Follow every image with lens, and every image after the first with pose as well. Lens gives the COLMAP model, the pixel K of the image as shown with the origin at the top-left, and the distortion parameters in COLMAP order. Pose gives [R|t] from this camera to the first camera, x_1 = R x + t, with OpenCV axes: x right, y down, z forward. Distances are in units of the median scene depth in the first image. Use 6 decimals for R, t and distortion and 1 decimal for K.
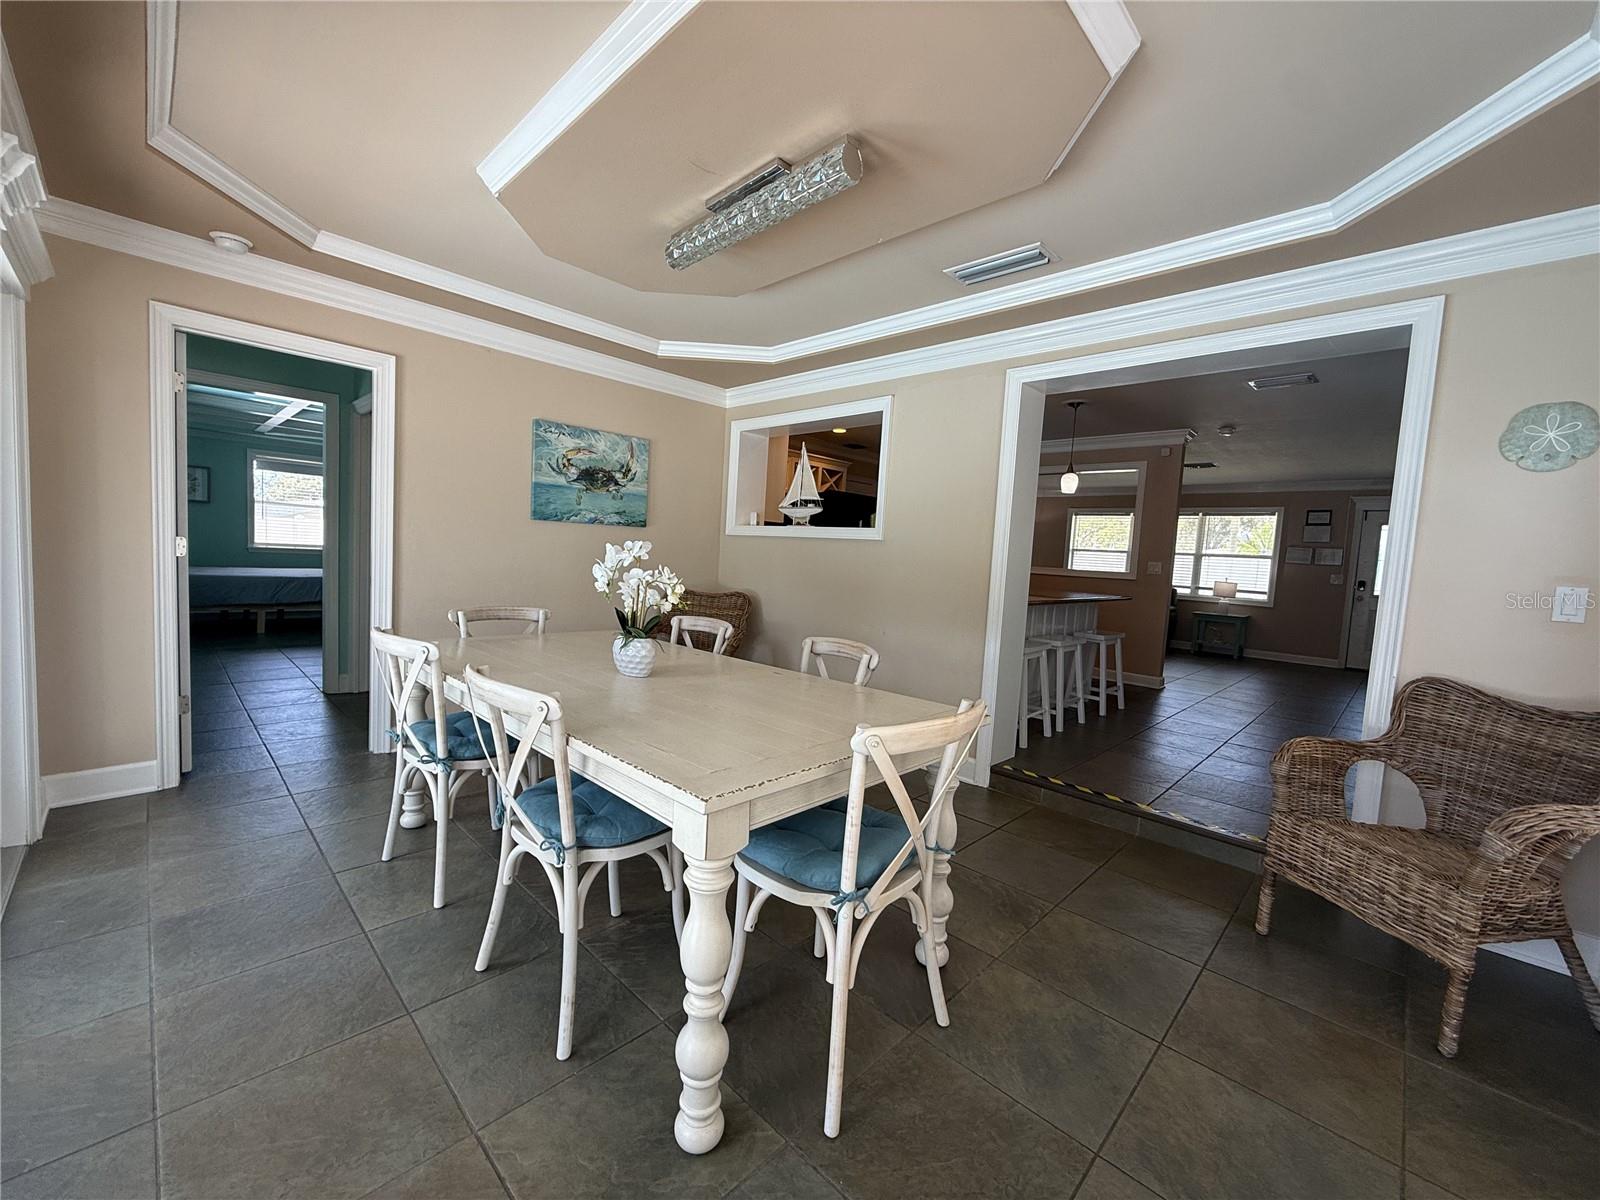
lens RADIAL K [[639.7, 0, 788.6], [0, 639.7, 595.1], [0, 0, 1]] dist [0.000102, 0.000007]
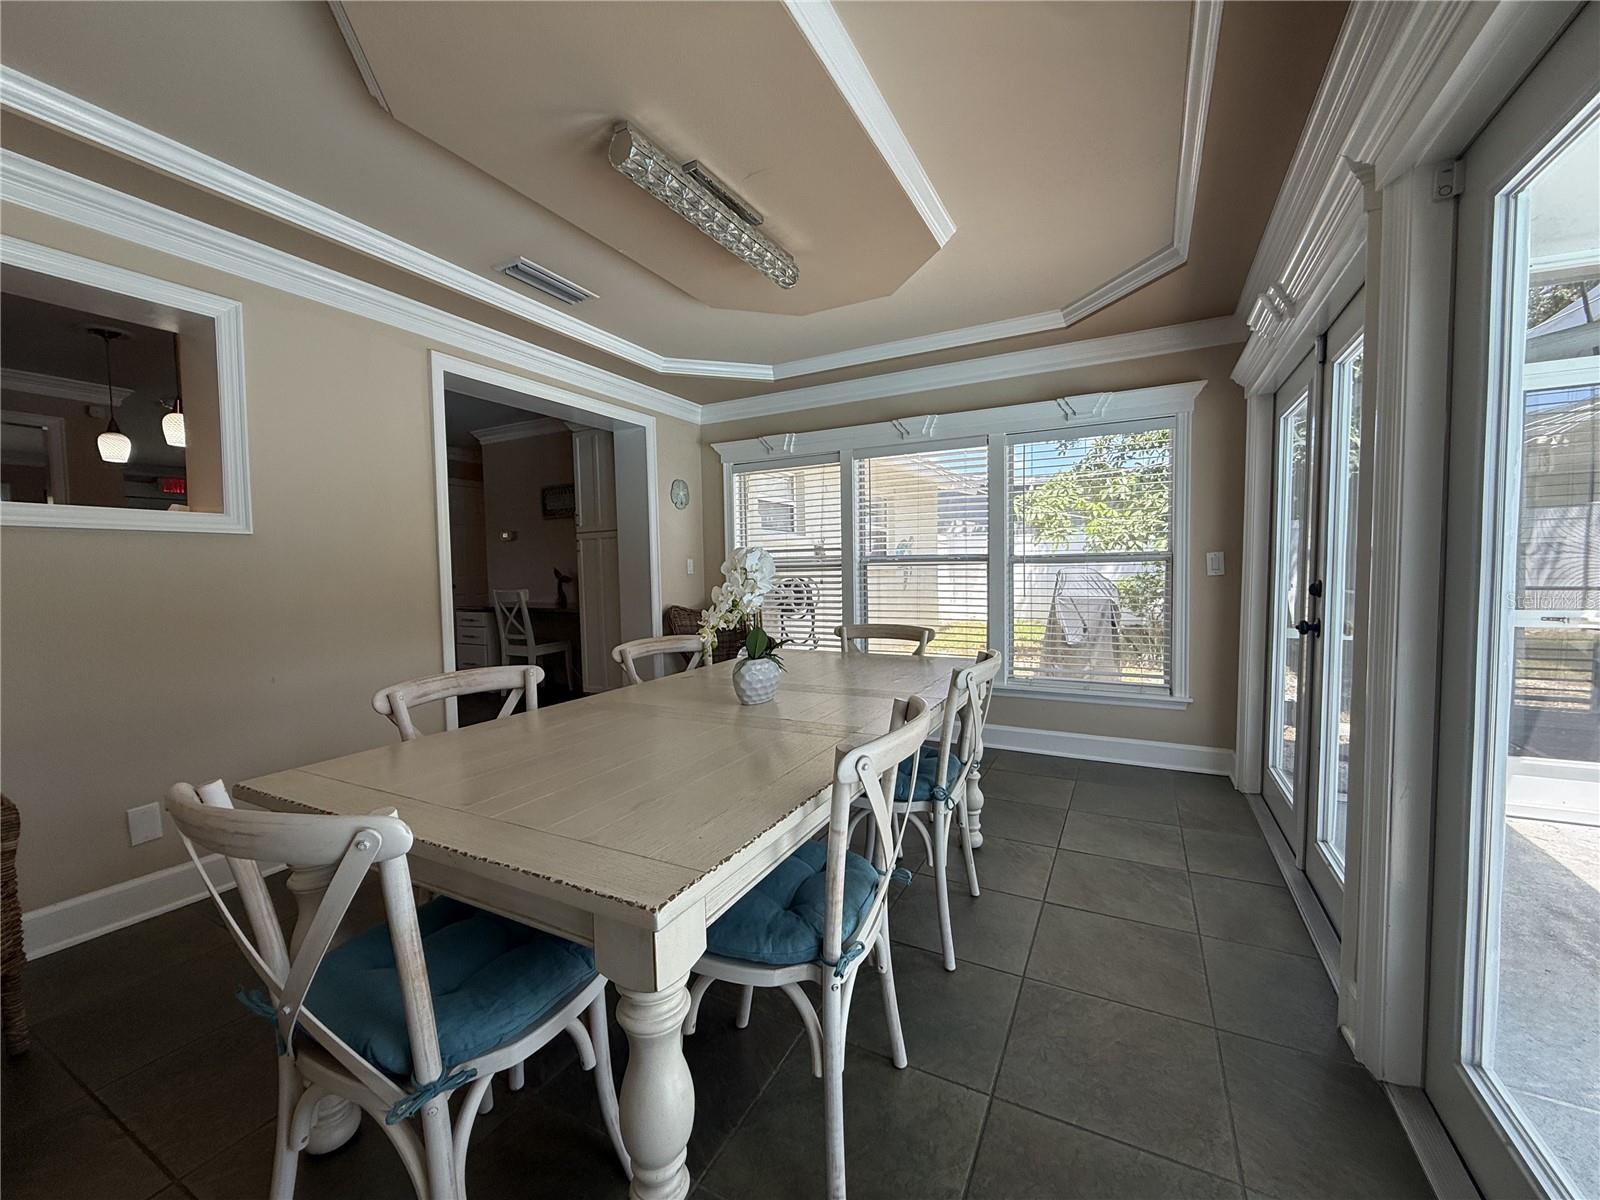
lens RADIAL K [[639.7, 0, 787.3], [0, 639.7, 598.3], [0, 0, 1]] dist [0.000102, 0.000007]
pose [[-0.279845, -0.096208, 0.955212, -1.059339], [0.059982, 0.991270, 0.117413, -0.113991], [-0.958169, 0.090153, -0.271631, 1.172494]]
